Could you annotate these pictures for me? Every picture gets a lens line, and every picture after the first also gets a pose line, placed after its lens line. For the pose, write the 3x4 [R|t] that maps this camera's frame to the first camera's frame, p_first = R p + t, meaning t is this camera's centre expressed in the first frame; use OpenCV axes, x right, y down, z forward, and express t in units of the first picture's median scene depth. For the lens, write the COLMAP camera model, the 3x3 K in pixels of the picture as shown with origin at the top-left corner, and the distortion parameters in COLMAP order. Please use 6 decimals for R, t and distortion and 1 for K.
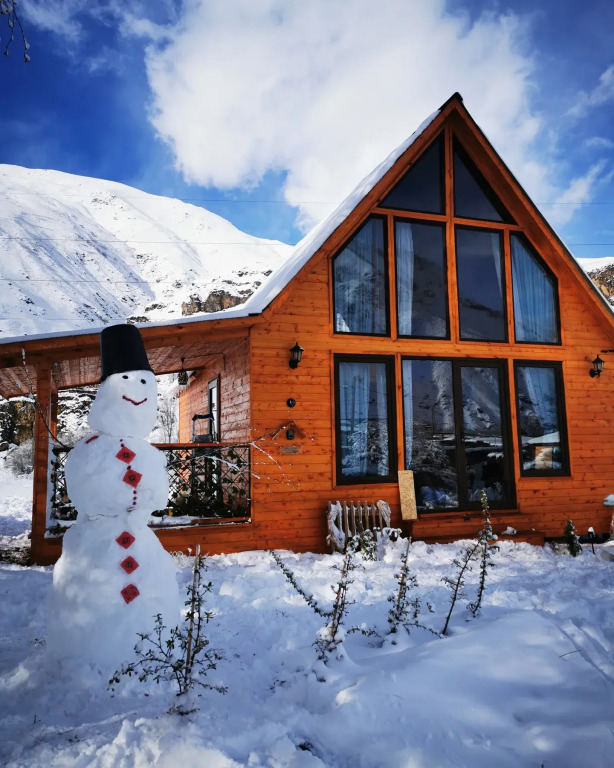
lens RADIAL K [[563.6, 0, 307.1], [0, 563.6, 403.6], [0, 0, 1]] dist [0.051778, 0.001726]
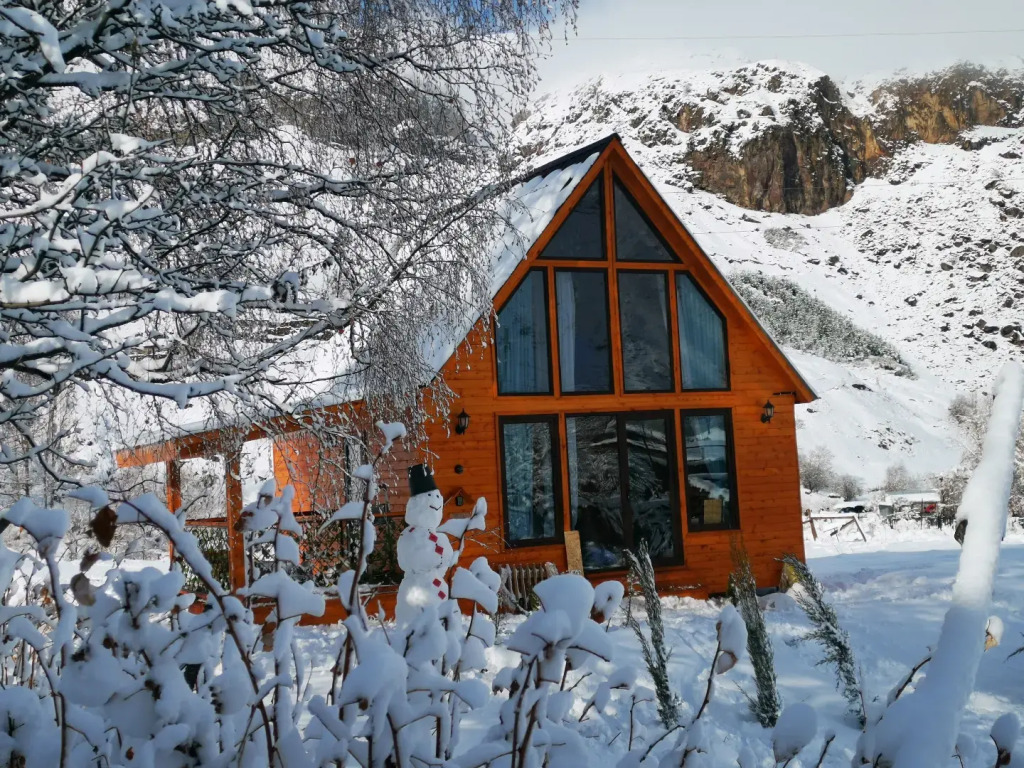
lens RADIAL K [[1386.2, 0, 512.0], [0, 1386.2, 384.0], [0, 0, 1]] dist [0.100832, -0.025959]
pose [[0.990404, -0.024888, 0.135942, -0.239190], [0.021229, 0.999374, 0.028299, -0.198297], [-0.136561, -0.025141, 0.990313, -1.307991]]
